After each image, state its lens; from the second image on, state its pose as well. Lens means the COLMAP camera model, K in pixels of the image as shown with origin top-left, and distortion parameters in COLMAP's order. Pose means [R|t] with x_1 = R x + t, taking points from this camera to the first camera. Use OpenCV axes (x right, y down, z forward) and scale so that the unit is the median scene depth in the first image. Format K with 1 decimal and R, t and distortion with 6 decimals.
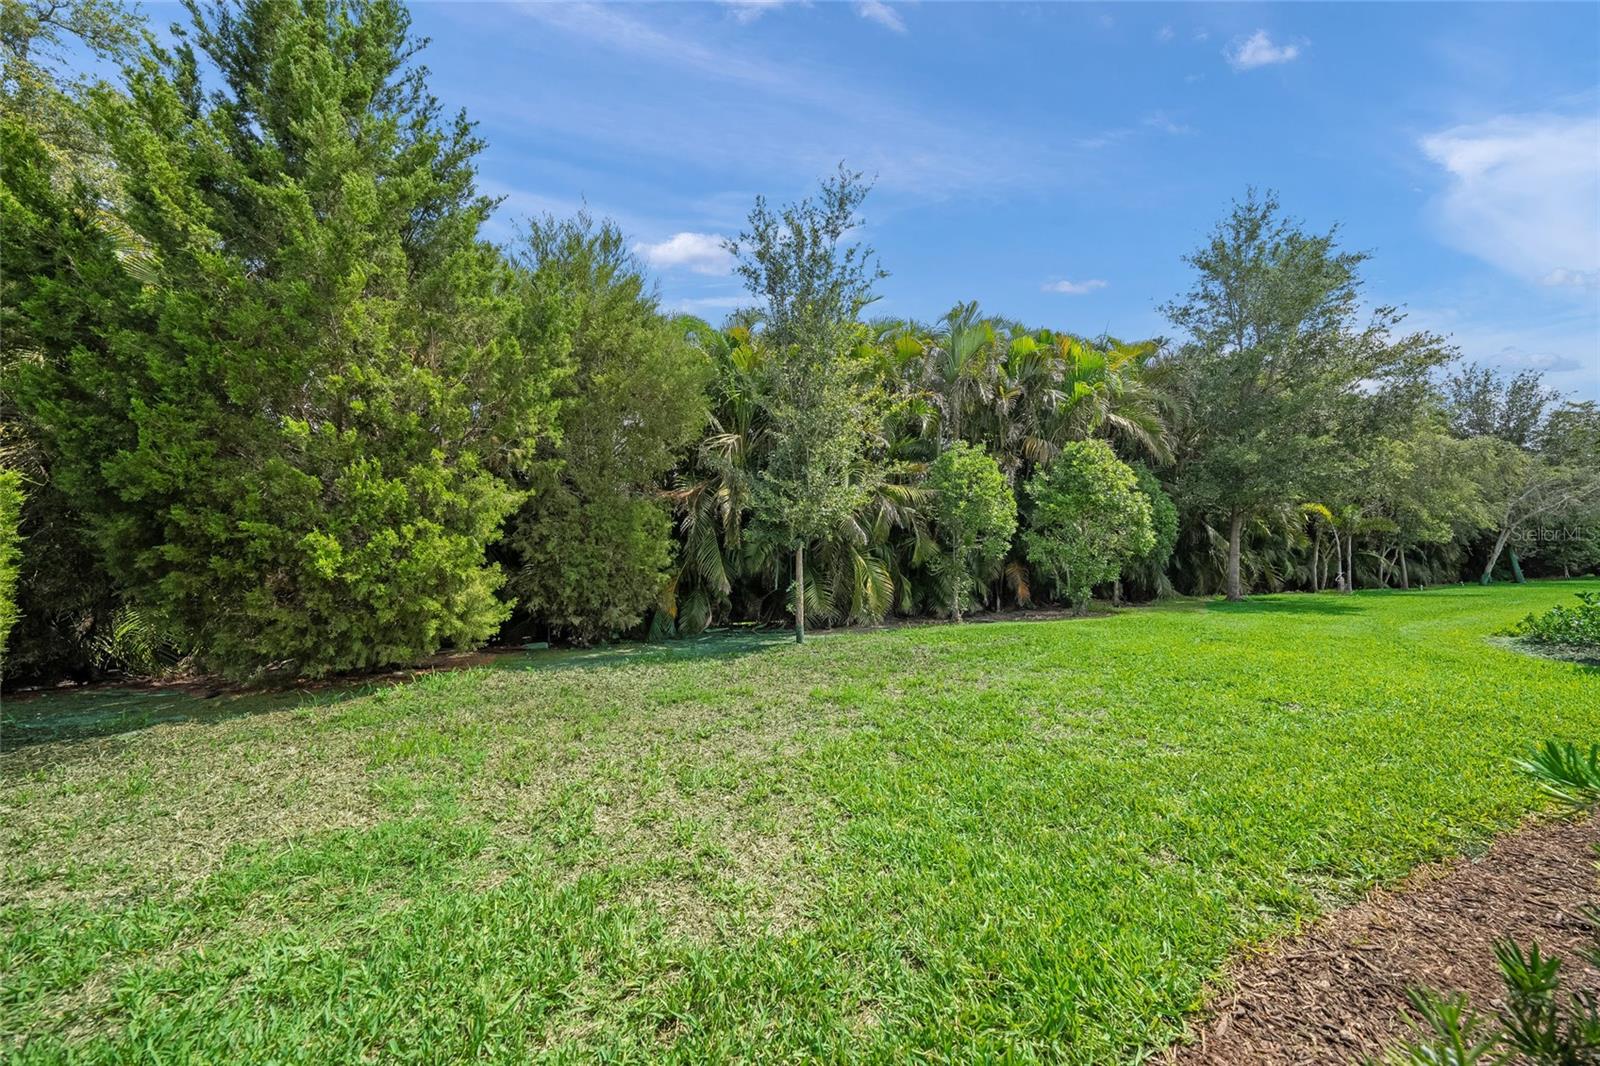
lens RADIAL K [[544.9, 0, 800.0], [0, 544.9, 533.0], [0, 0, 1]] dist [-0.000629, -0.000115]
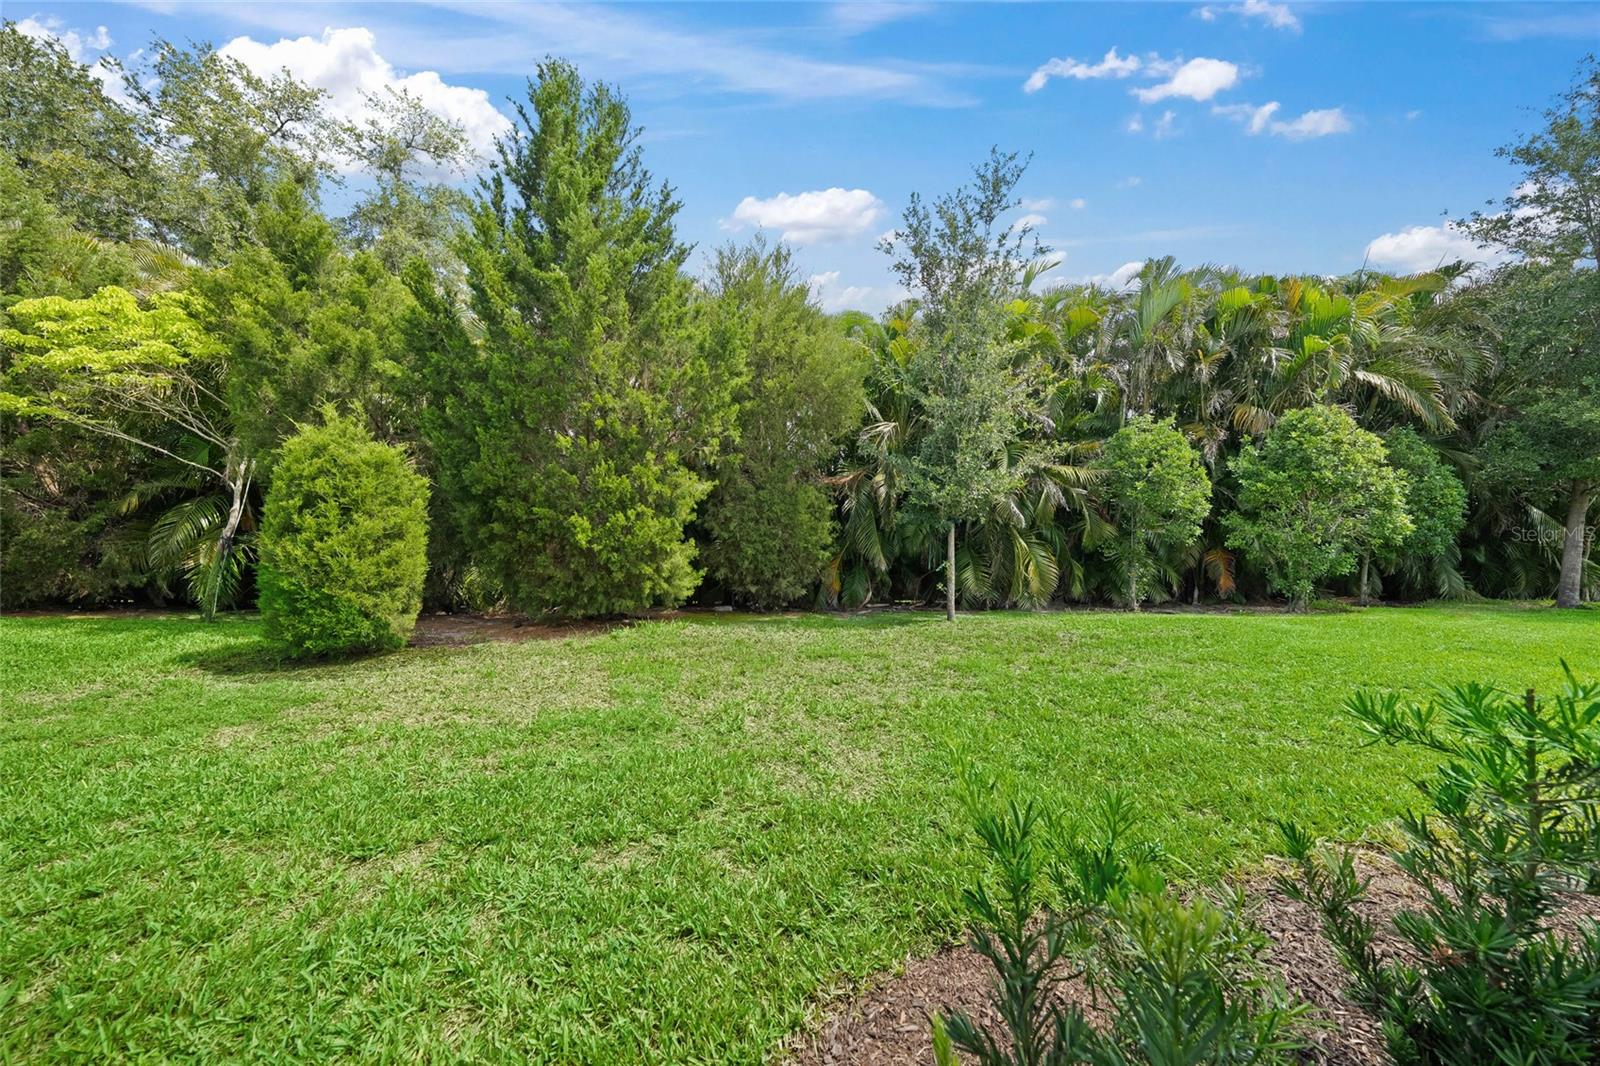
lens RADIAL K [[544.9, 0, 800.0], [0, 544.9, 533.0], [0, 0, 1]] dist [-0.000629, -0.000115]
pose [[0.947222, 0.014787, -0.320238, 0.064615], [-0.002928, 0.999293, 0.037484, -0.005263], [0.320566, -0.034568, 0.946595, -0.085701]]
